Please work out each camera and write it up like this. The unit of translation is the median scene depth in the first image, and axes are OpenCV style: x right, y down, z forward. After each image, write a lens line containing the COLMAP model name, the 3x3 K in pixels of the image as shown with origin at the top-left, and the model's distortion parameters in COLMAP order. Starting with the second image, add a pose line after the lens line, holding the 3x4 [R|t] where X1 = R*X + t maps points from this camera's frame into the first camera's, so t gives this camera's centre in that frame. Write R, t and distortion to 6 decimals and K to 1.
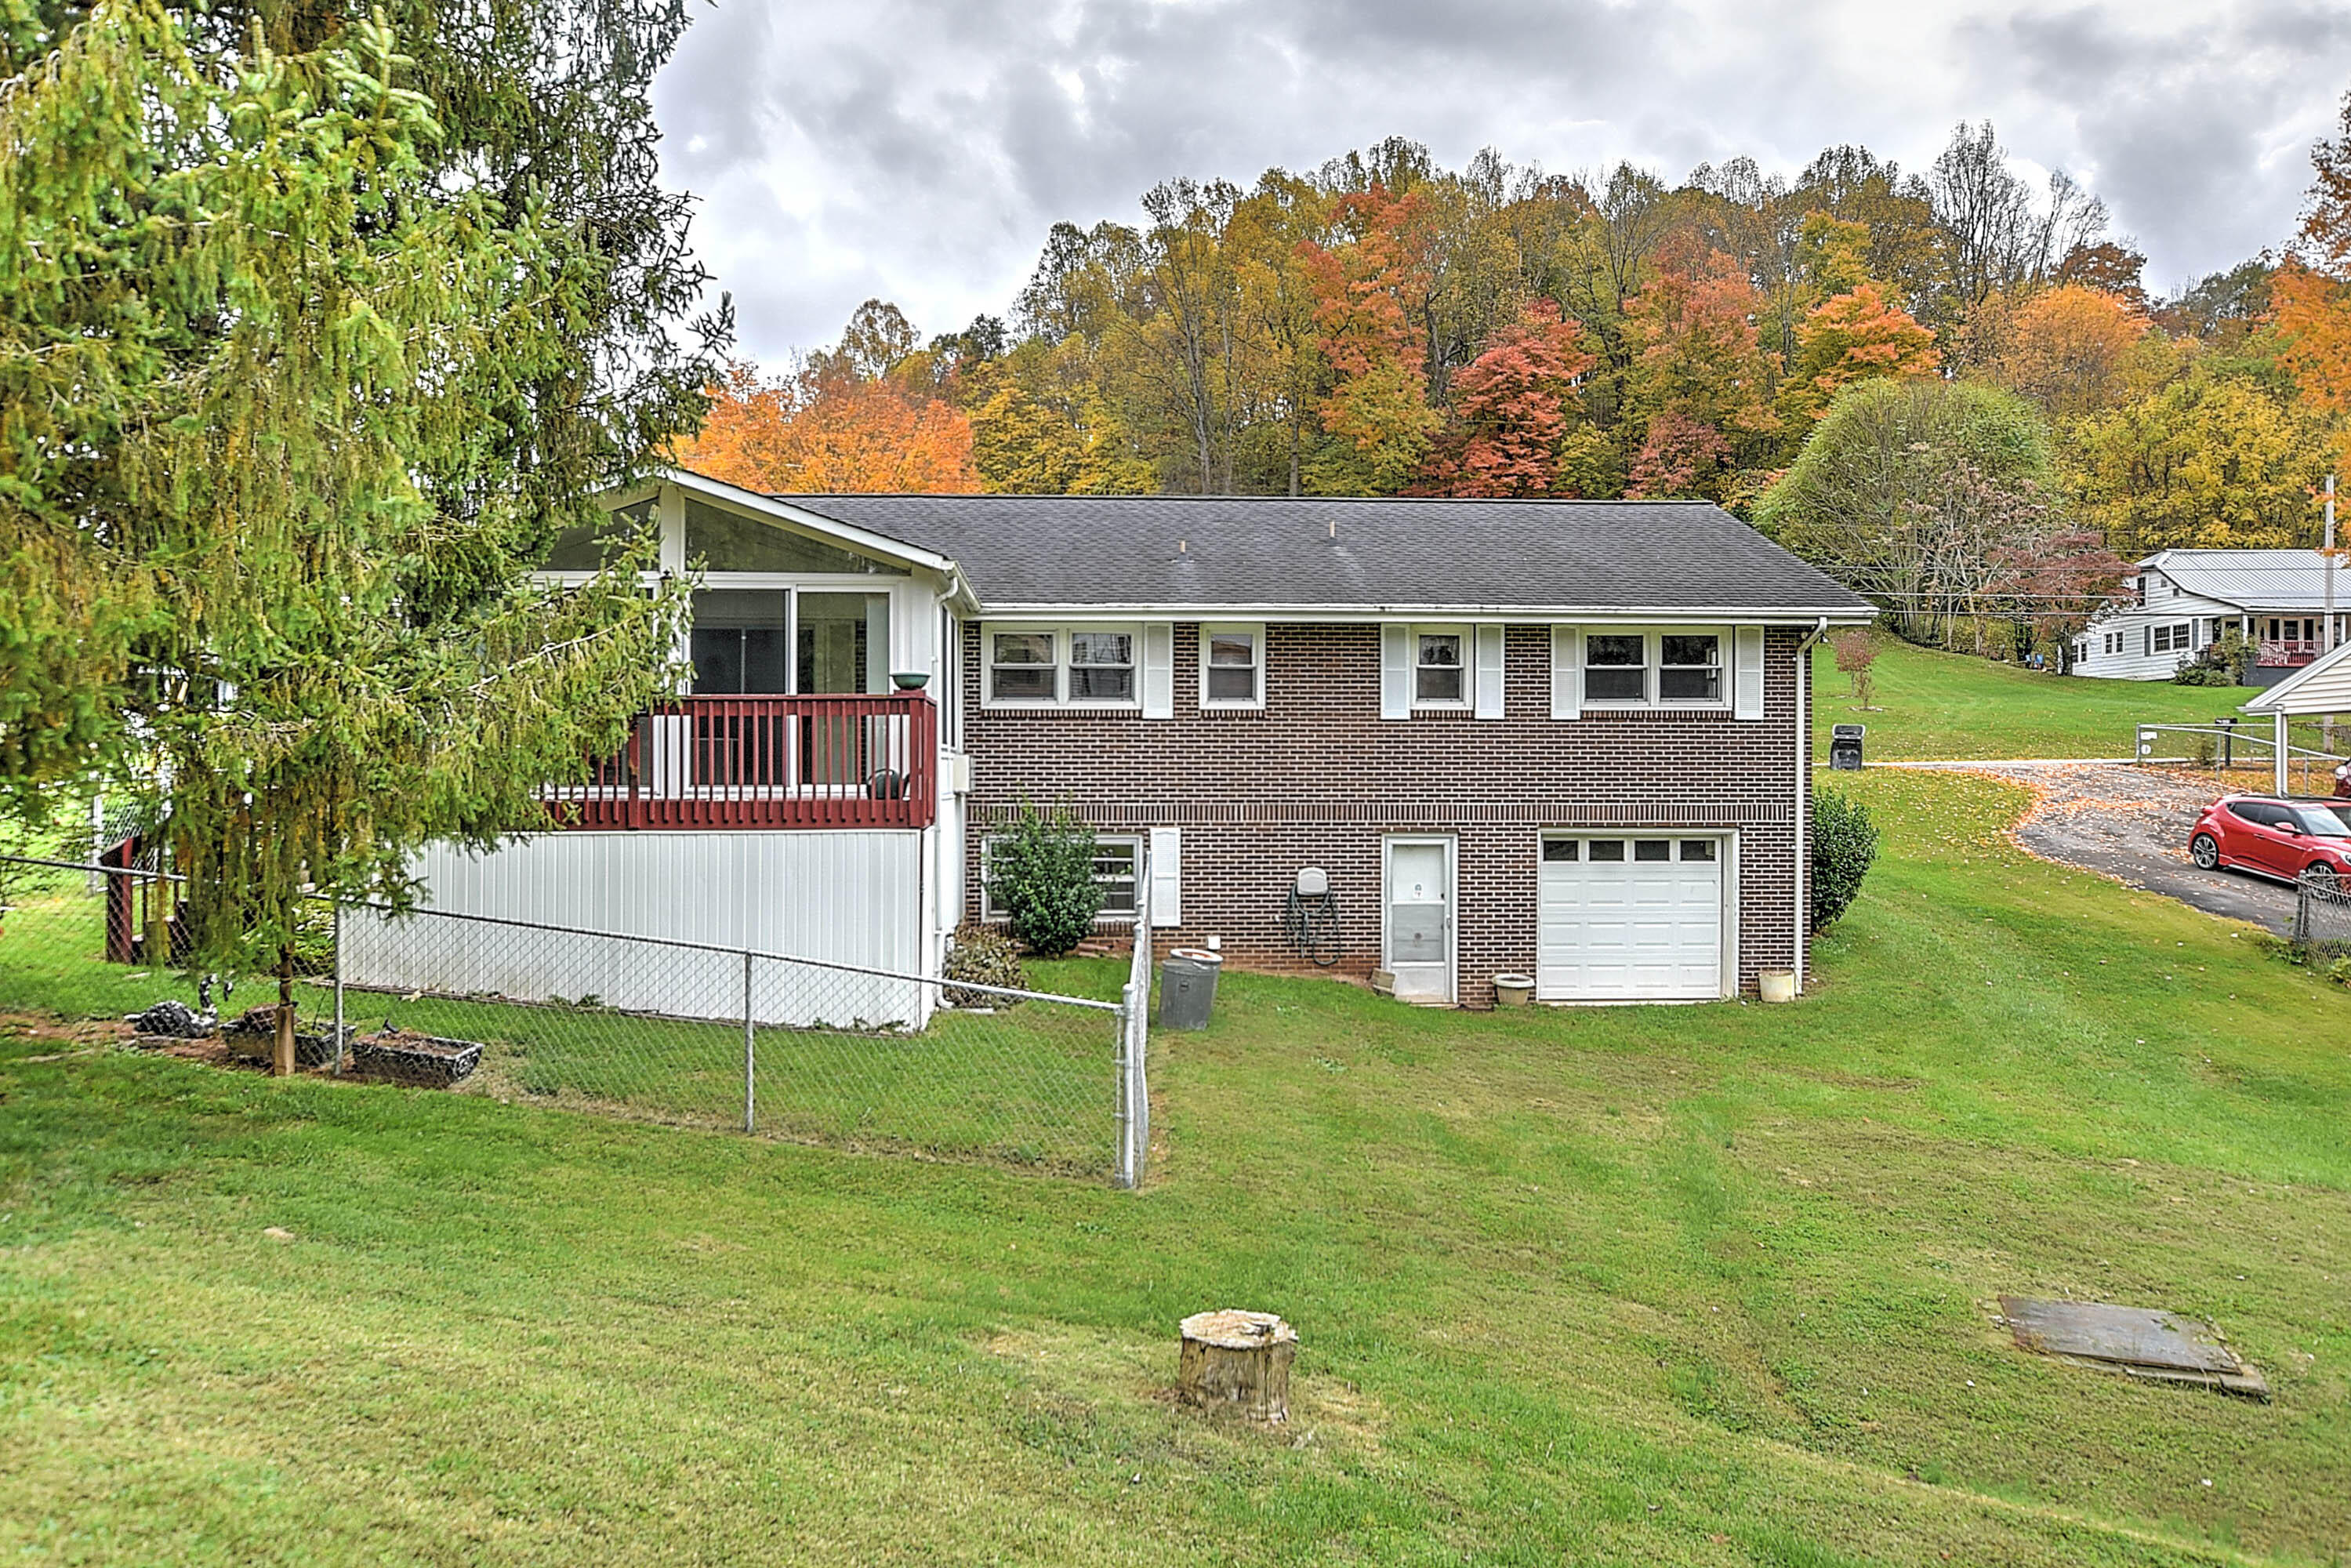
lens RADIAL K [[1649.2, 0, 1169.9], [0, 1649.2, 782.2], [0, 0, 1]] dist [0.006691, 0.015235]
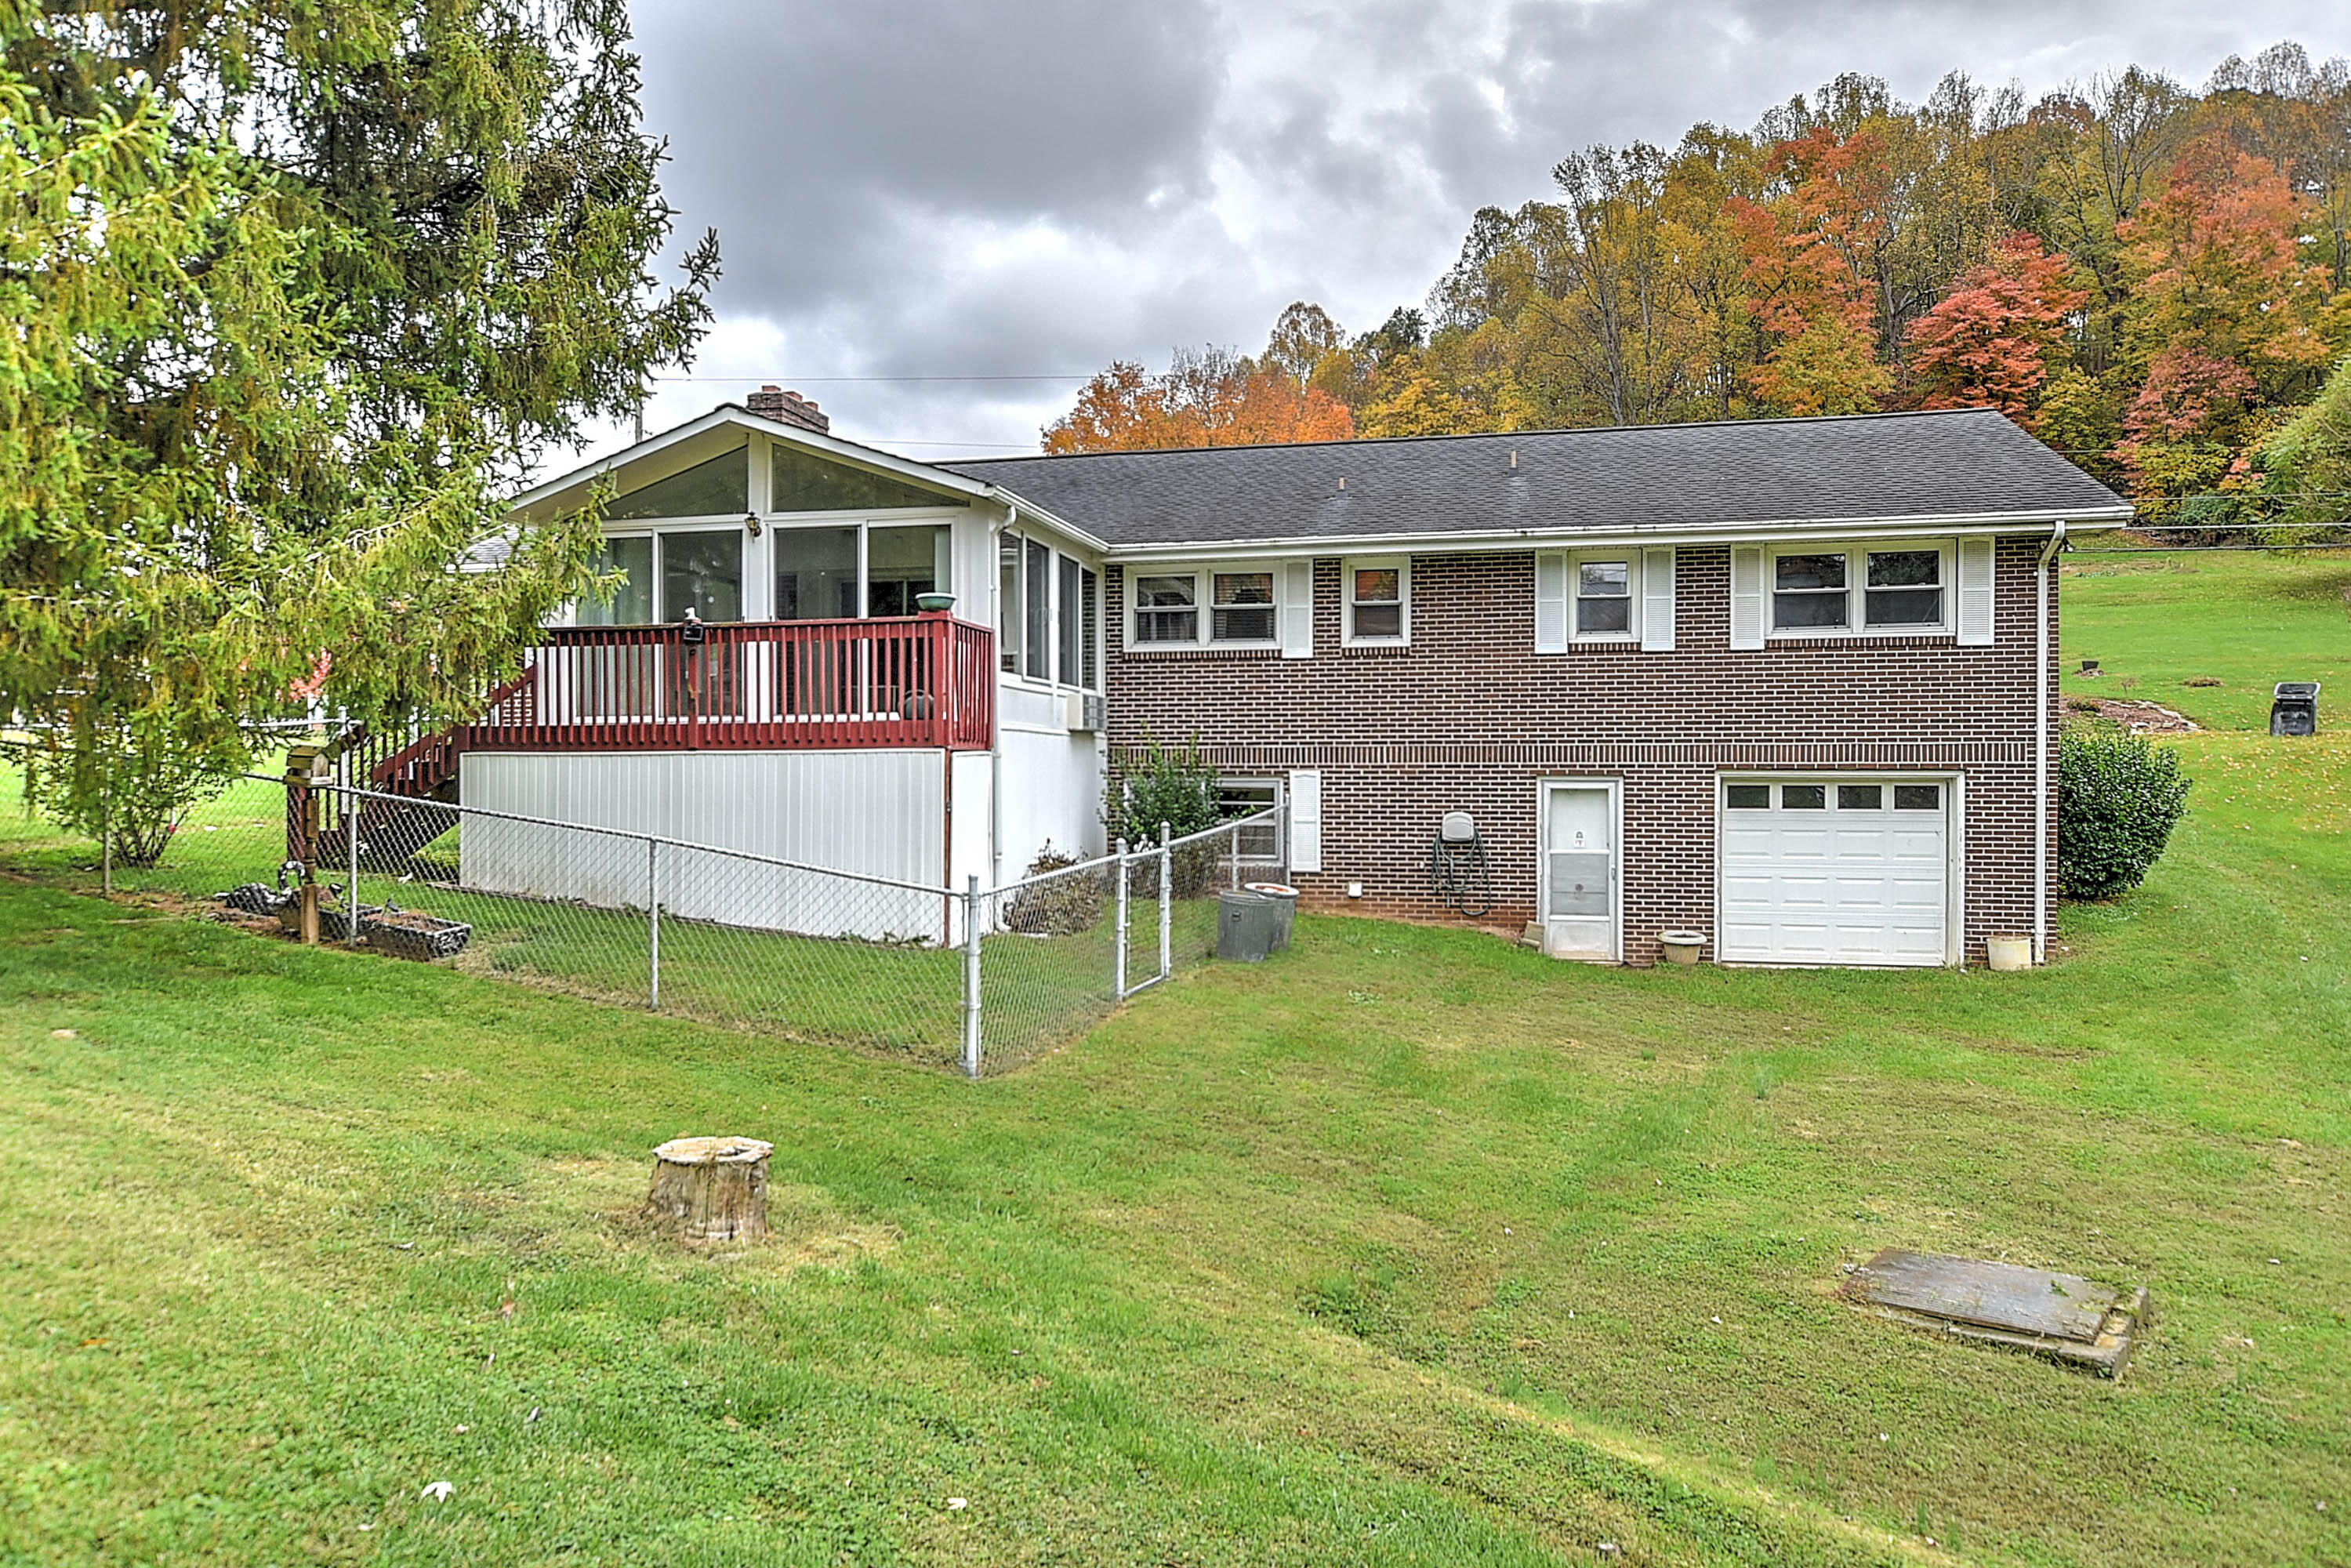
lens RADIAL K [[1649.2, 0, 1164.0], [0, 1649.2, 789.6], [0, 0, 1]] dist [0.006691, 0.015235]
pose [[0.957129, -0.000292, -0.289662, 0.195912], [-0.000006, 0.999999, -0.001026, 0.039309], [0.289662, 0.000983, 0.957128, 0.045518]]
